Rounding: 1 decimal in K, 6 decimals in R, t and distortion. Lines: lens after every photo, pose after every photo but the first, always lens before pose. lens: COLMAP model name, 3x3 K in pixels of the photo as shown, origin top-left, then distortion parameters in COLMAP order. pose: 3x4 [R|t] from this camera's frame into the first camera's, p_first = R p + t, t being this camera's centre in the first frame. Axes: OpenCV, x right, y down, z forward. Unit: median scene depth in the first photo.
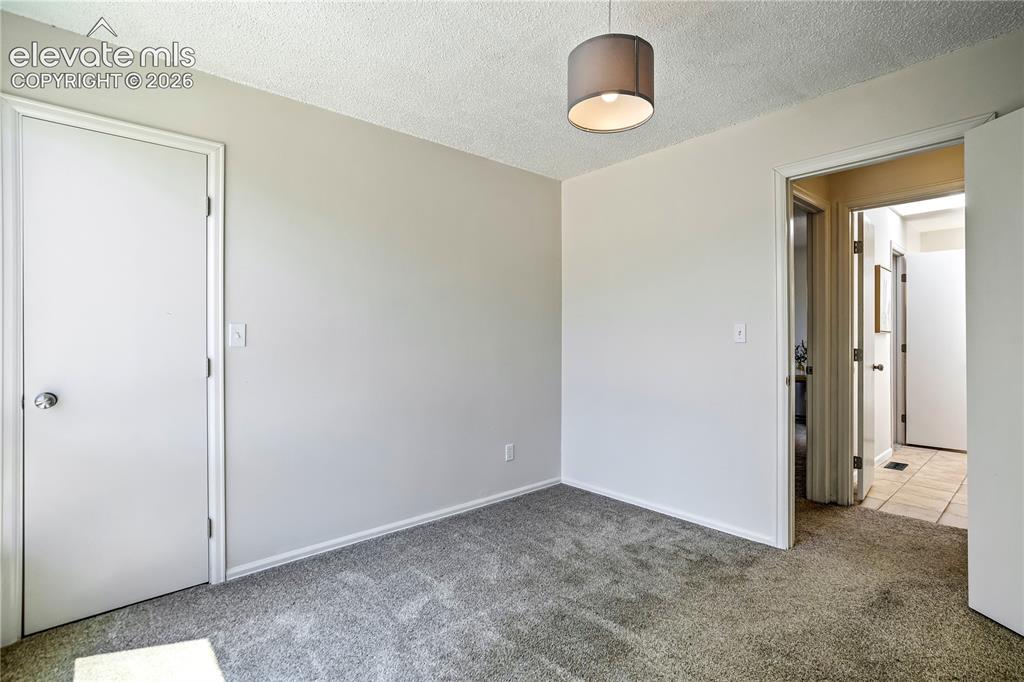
lens RADIAL K [[484.2, 0, 517.8], [0, 484.2, 319.9], [0, 0, 1]] dist [-0.001967, -0.000258]
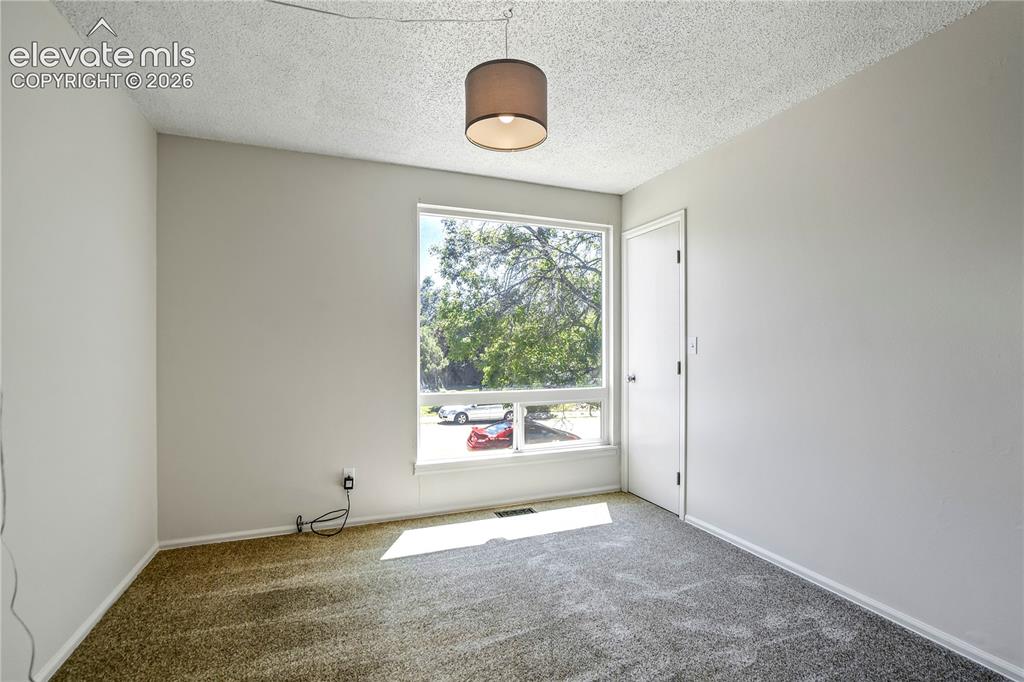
lens RADIAL K [[471.4, 0, 512.7], [0, 471.4, 343.7], [0, 0, 1]] dist [-0.039314, 0.020926]
pose [[-0.342317, -0.006910, -0.939559, 0.863908], [0.030744, 0.999355, -0.018551, 0.035339], [0.939082, -0.035236, -0.341883, 1.036959]]
